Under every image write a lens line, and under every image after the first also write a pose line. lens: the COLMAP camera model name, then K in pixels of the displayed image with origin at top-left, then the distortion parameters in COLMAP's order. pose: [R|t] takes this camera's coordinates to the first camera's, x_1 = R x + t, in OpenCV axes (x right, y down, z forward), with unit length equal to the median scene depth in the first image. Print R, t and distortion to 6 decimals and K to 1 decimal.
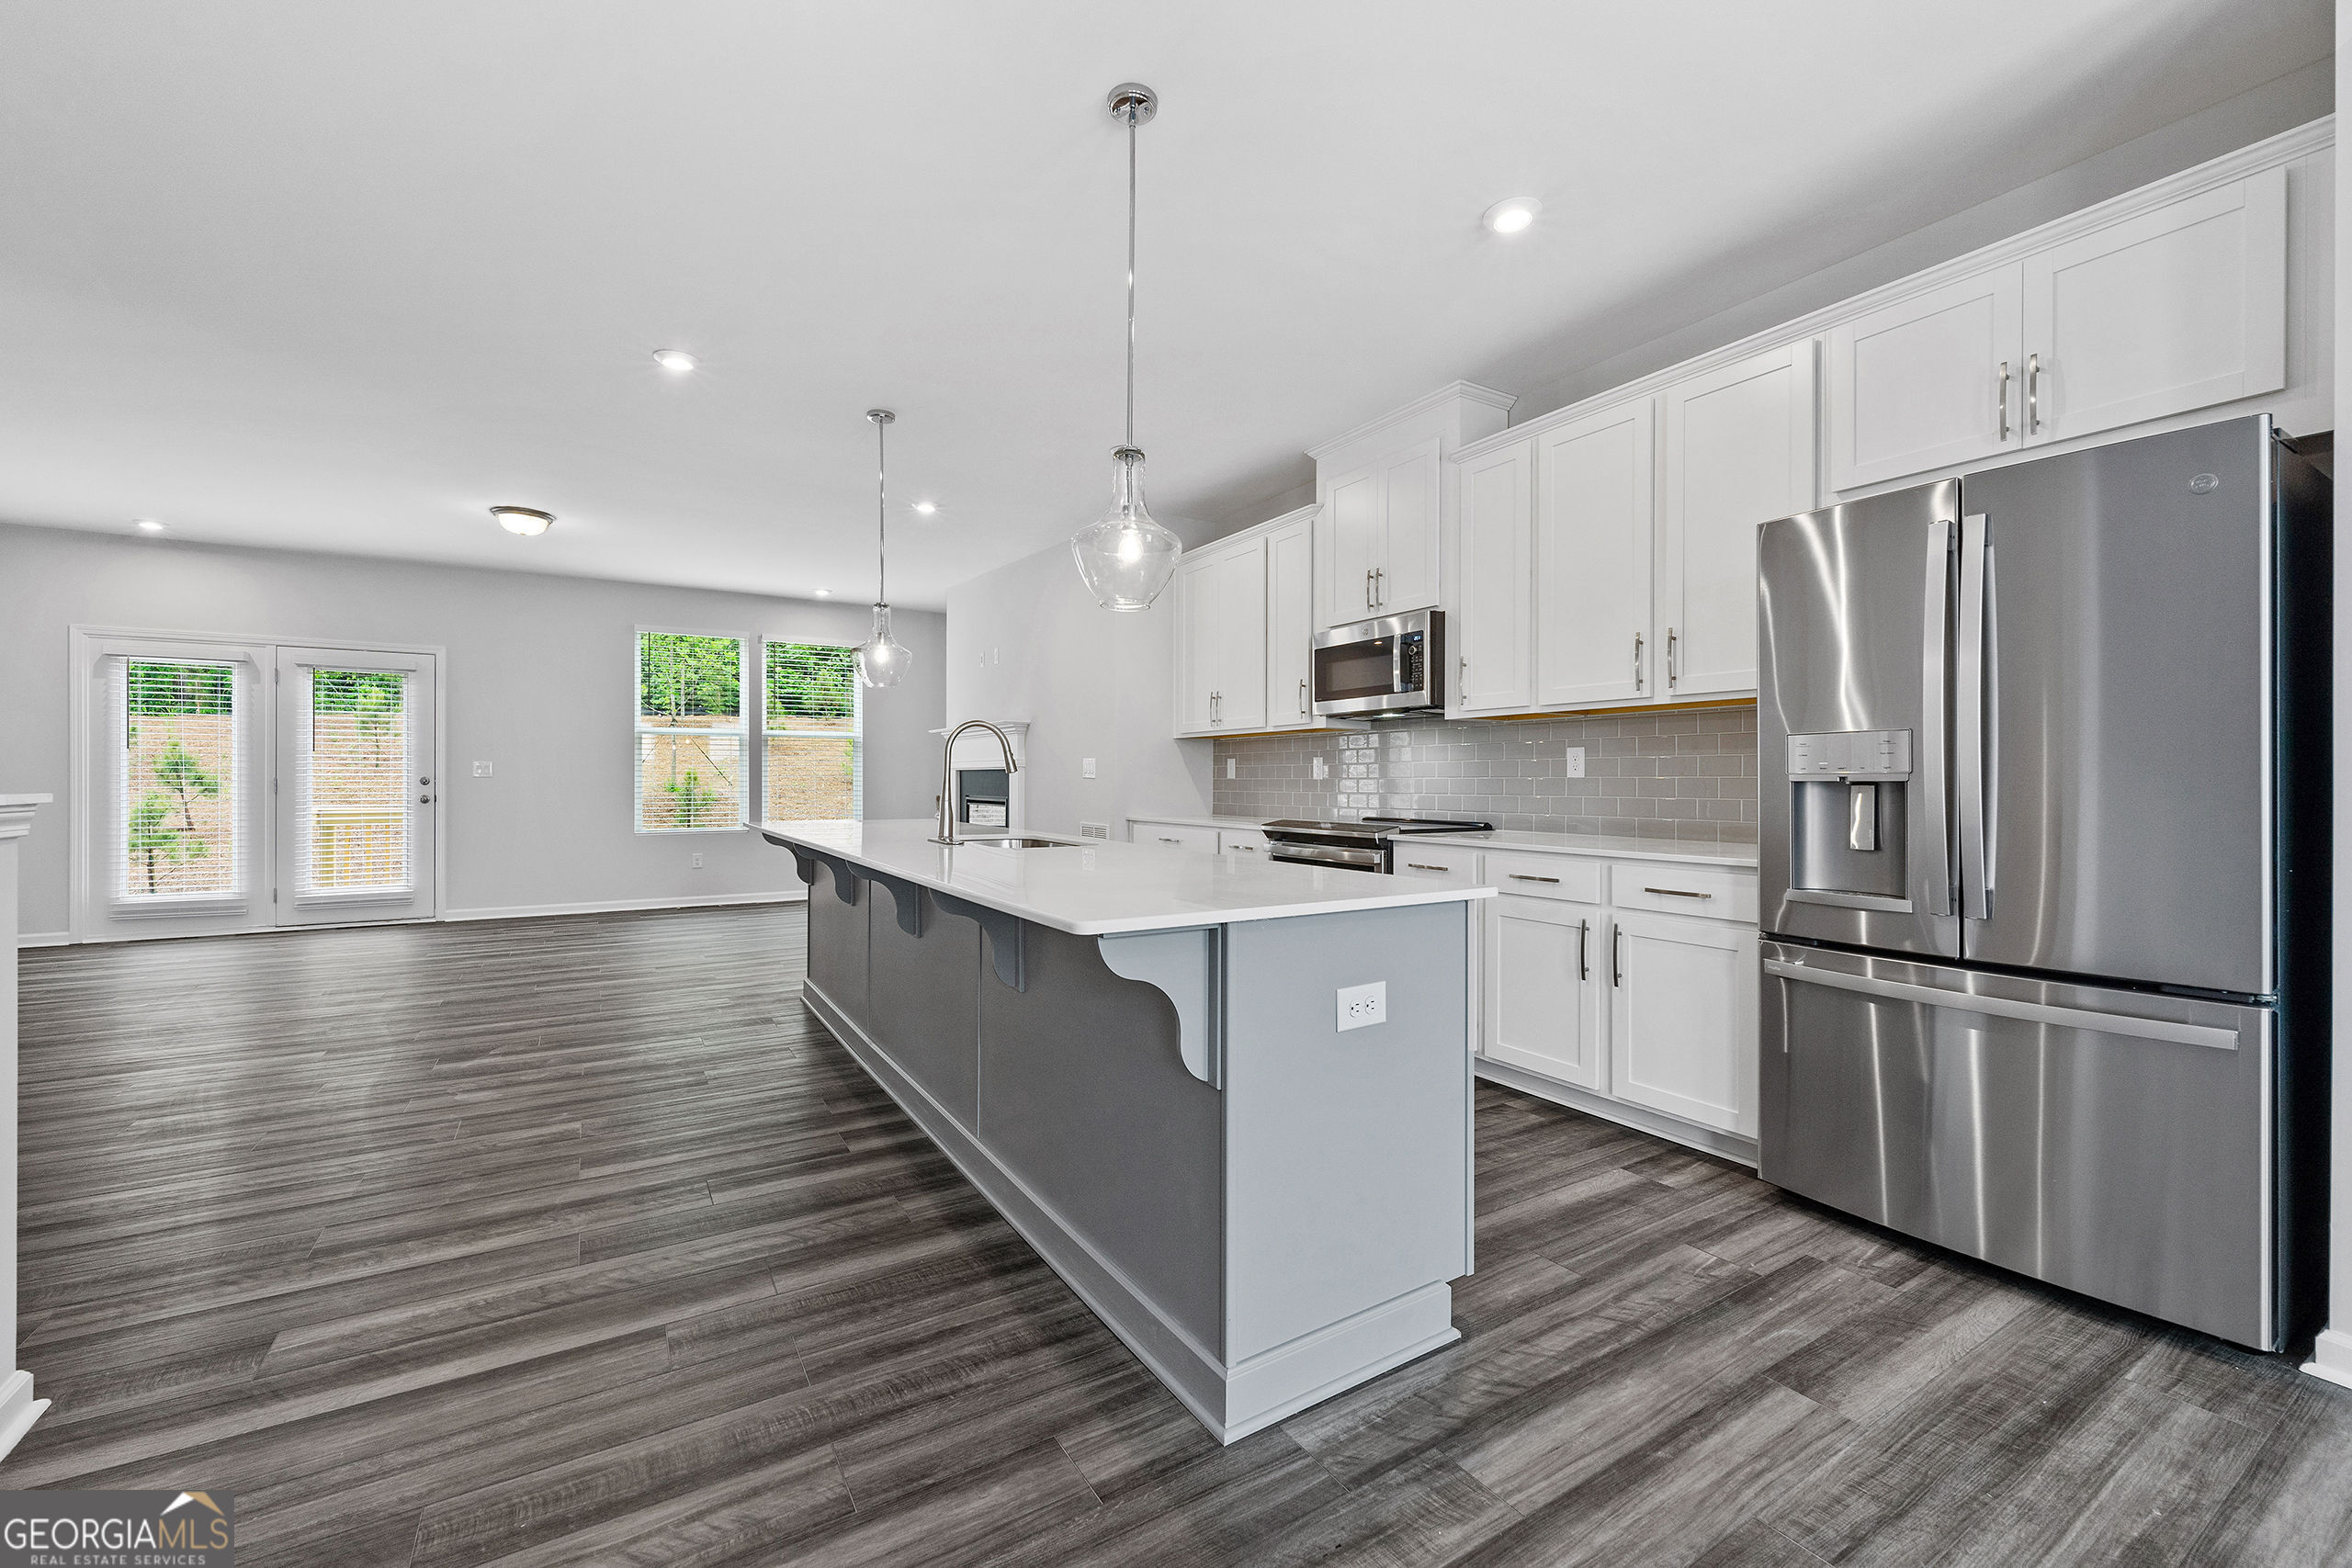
lens RADIAL K [[952.4, 0, 1176.9], [0, 952.4, 778.8], [0, 0, 1]] dist [0.000350, -0.000133]
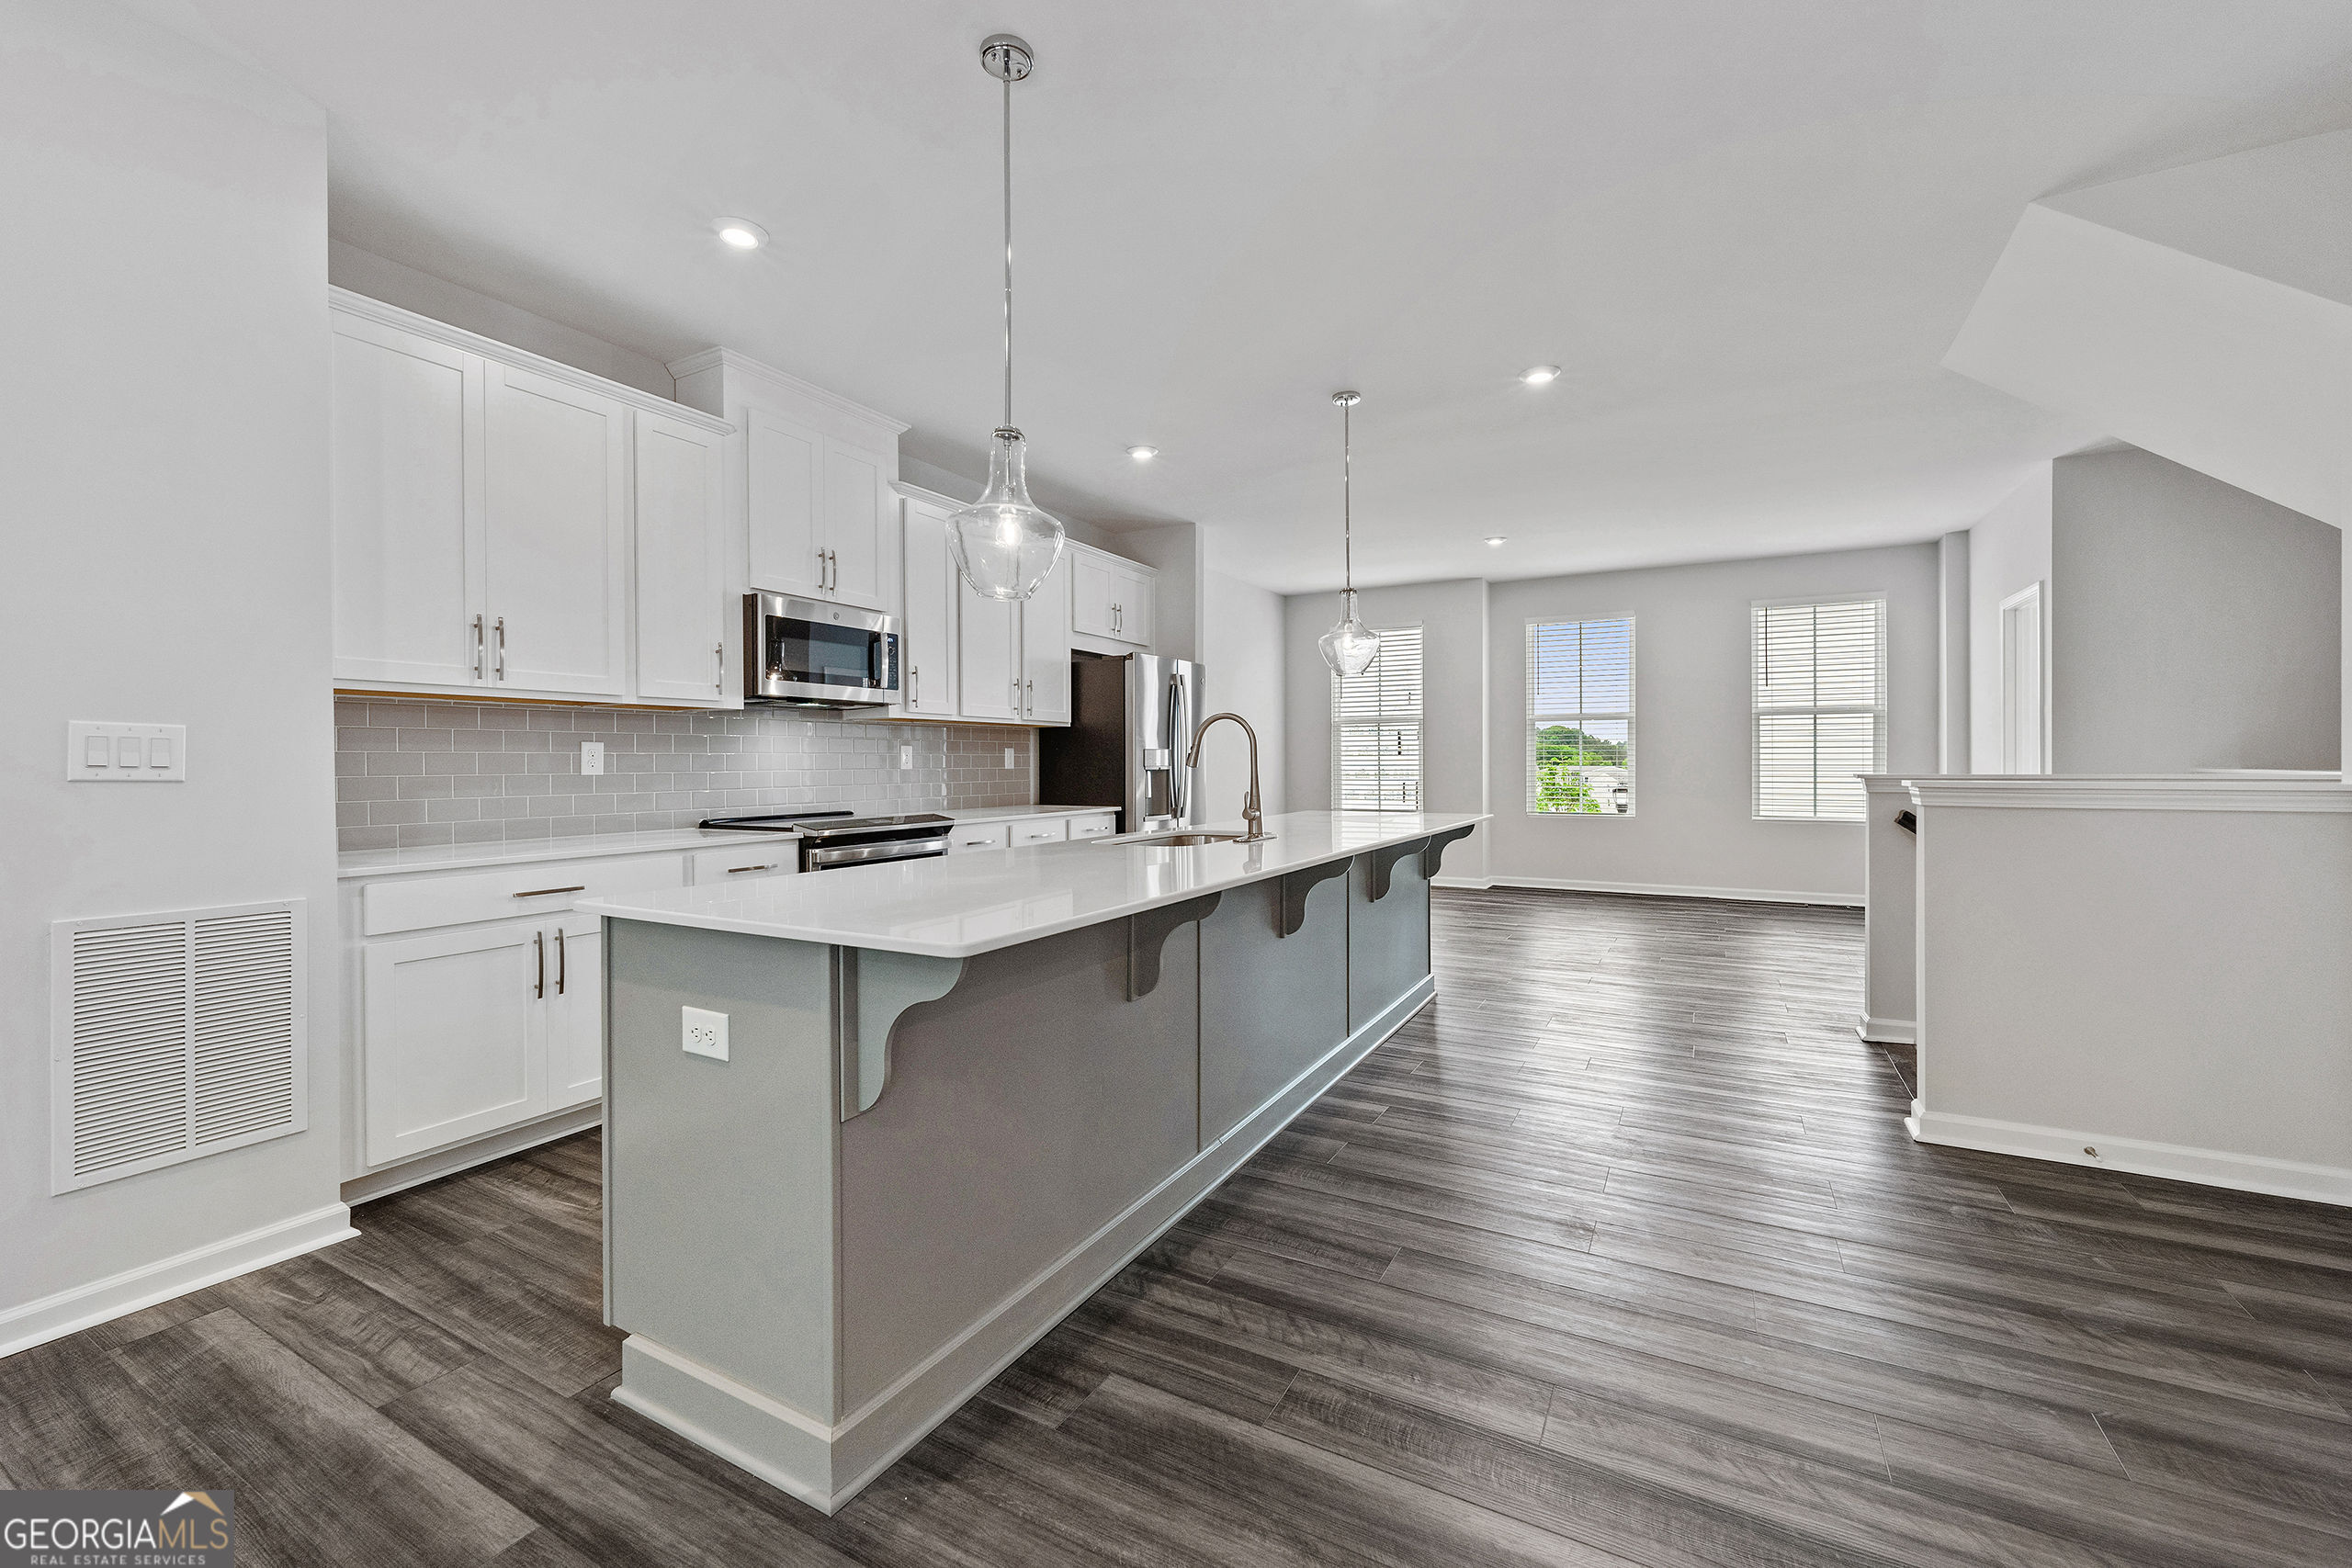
lens RADIAL K [[952.4, 0, 1176.9], [0, 952.4, 778.8], [0, 0, 1]] dist [0.000350, -0.000133]
pose [[-0.489783, -0.009555, 0.871792, -0.932033], [0.005141, 0.999891, 0.013847, -0.005747], [-0.871829, 0.011264, -0.489680, 1.379829]]
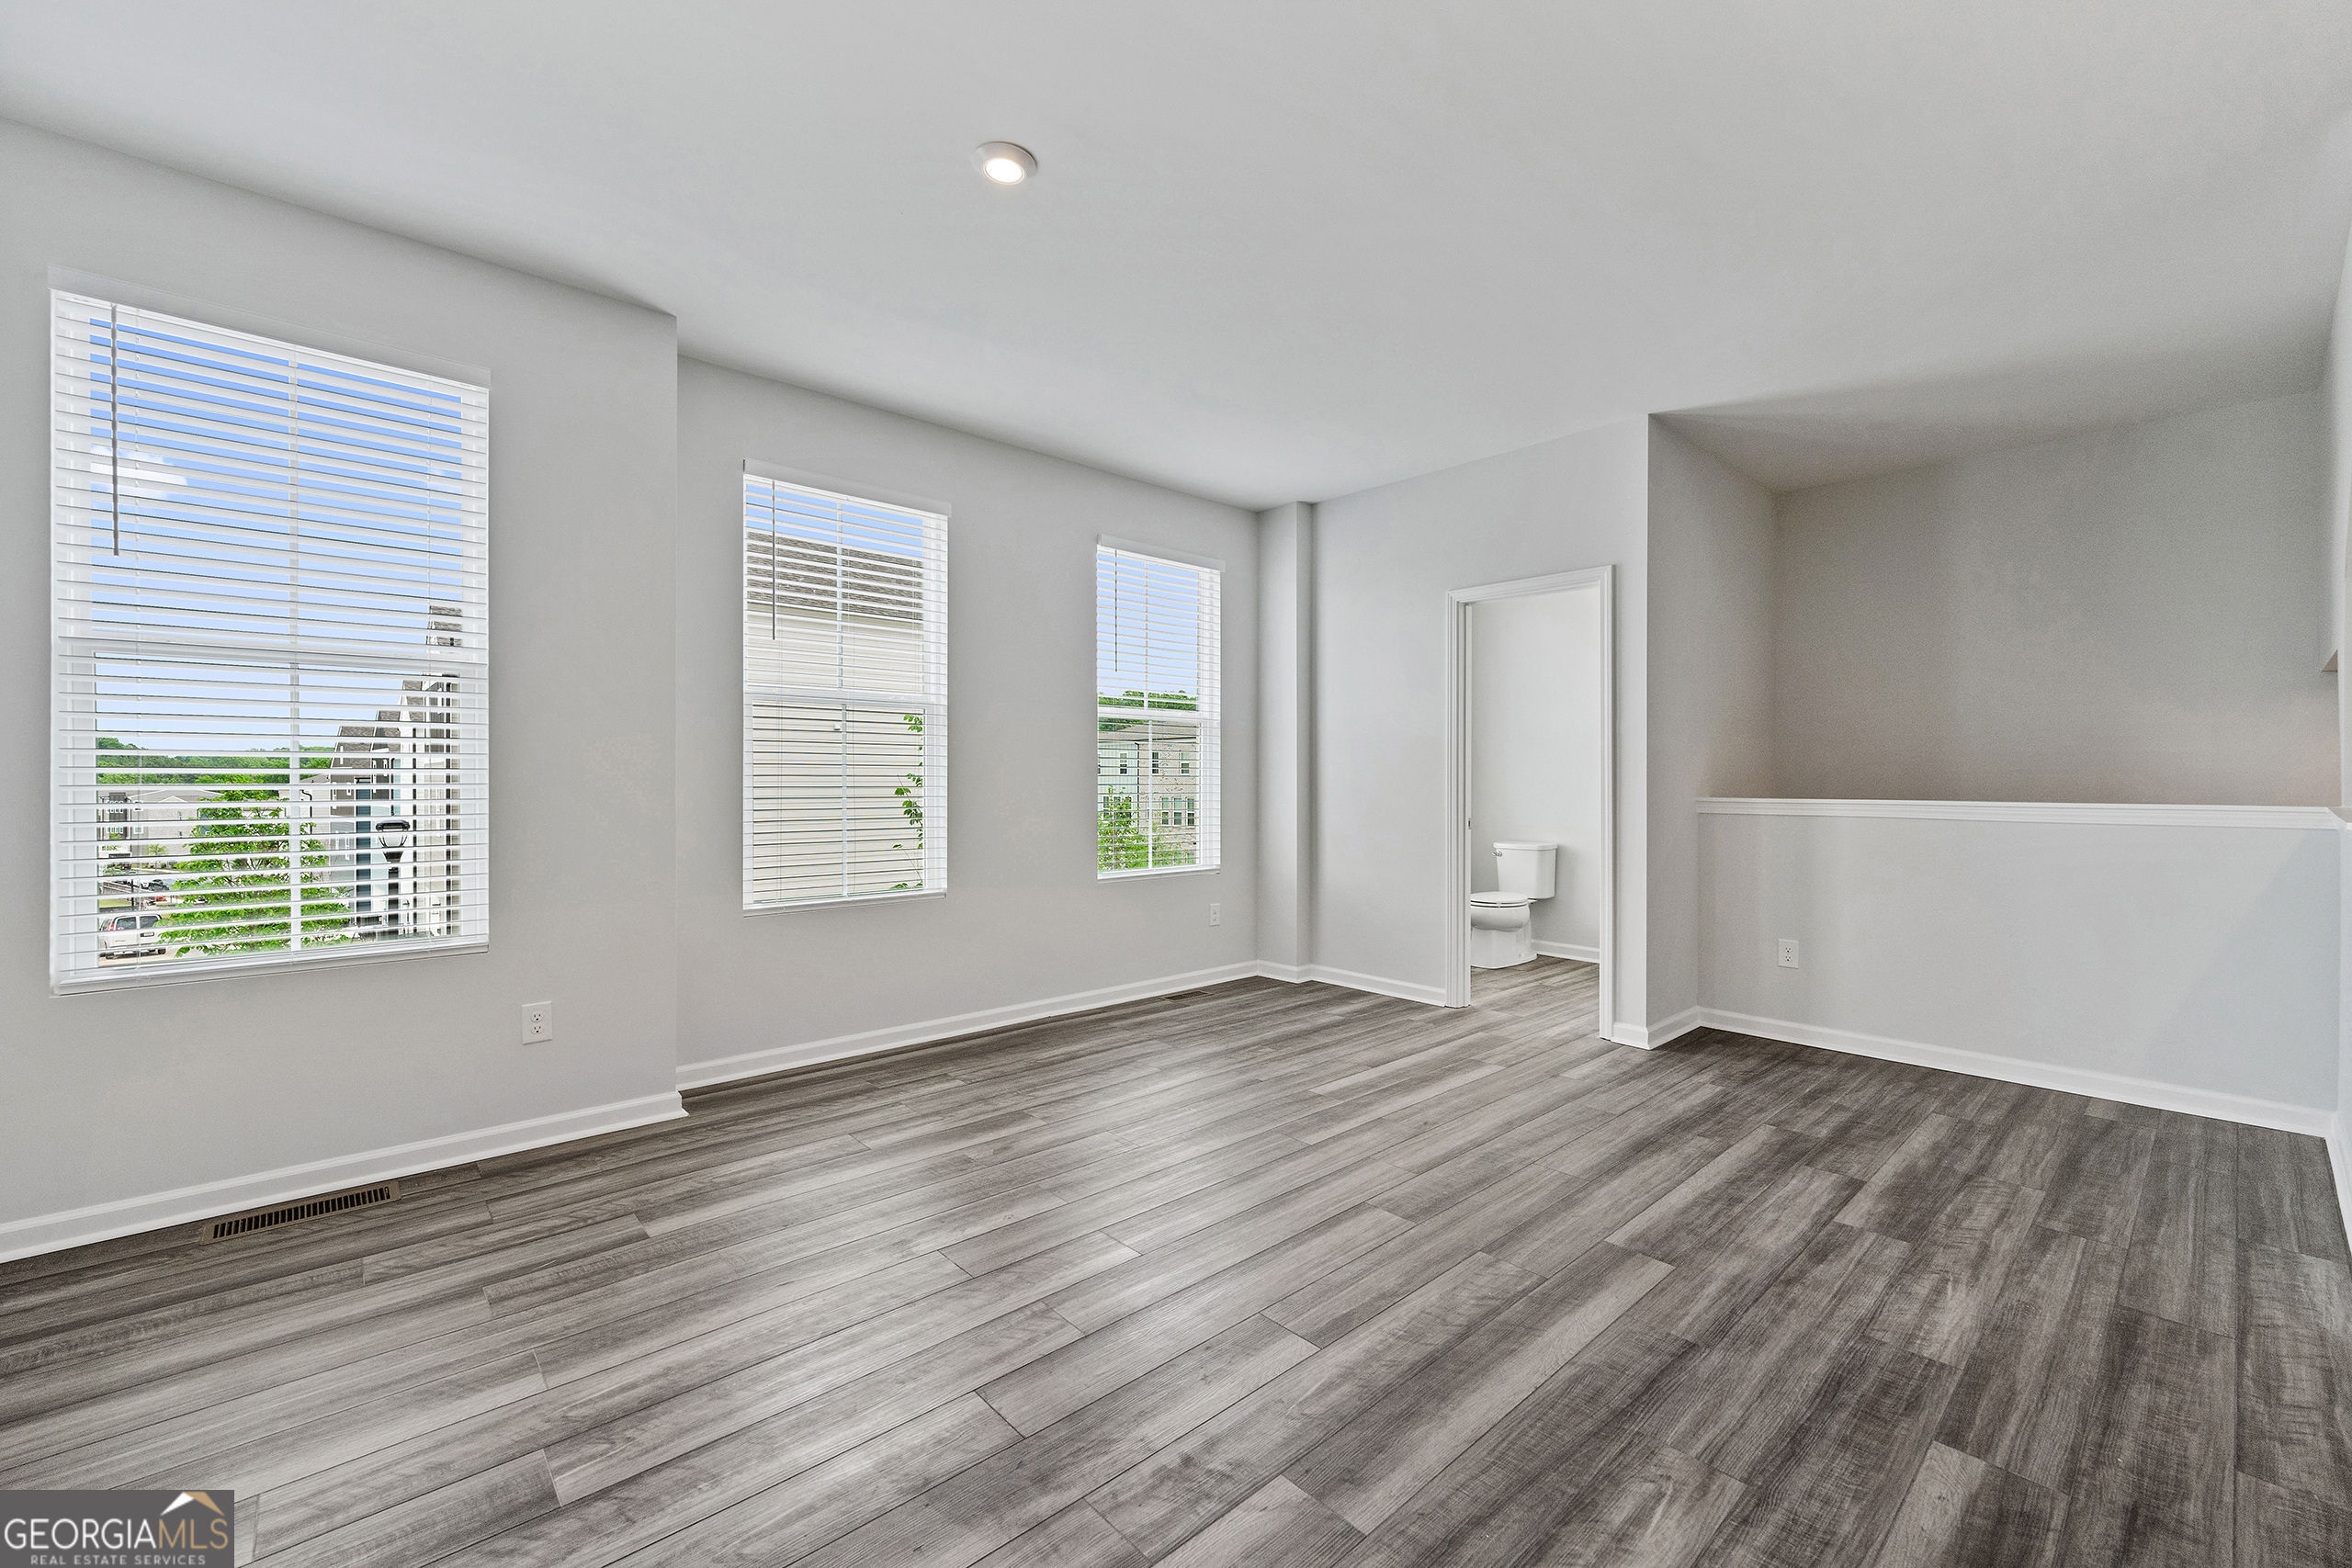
lens RADIAL K [[952.4, 0, 1176.9], [0, 952.4, 778.8], [0, 0, 1]] dist [0.000350, -0.000133]
pose [[-0.983727, -0.000744, -0.179669, 0.426875], [-0.000613, 1.000000, -0.000788, -0.018757], [0.179669, -0.000665, -0.983727, 0.569285]]
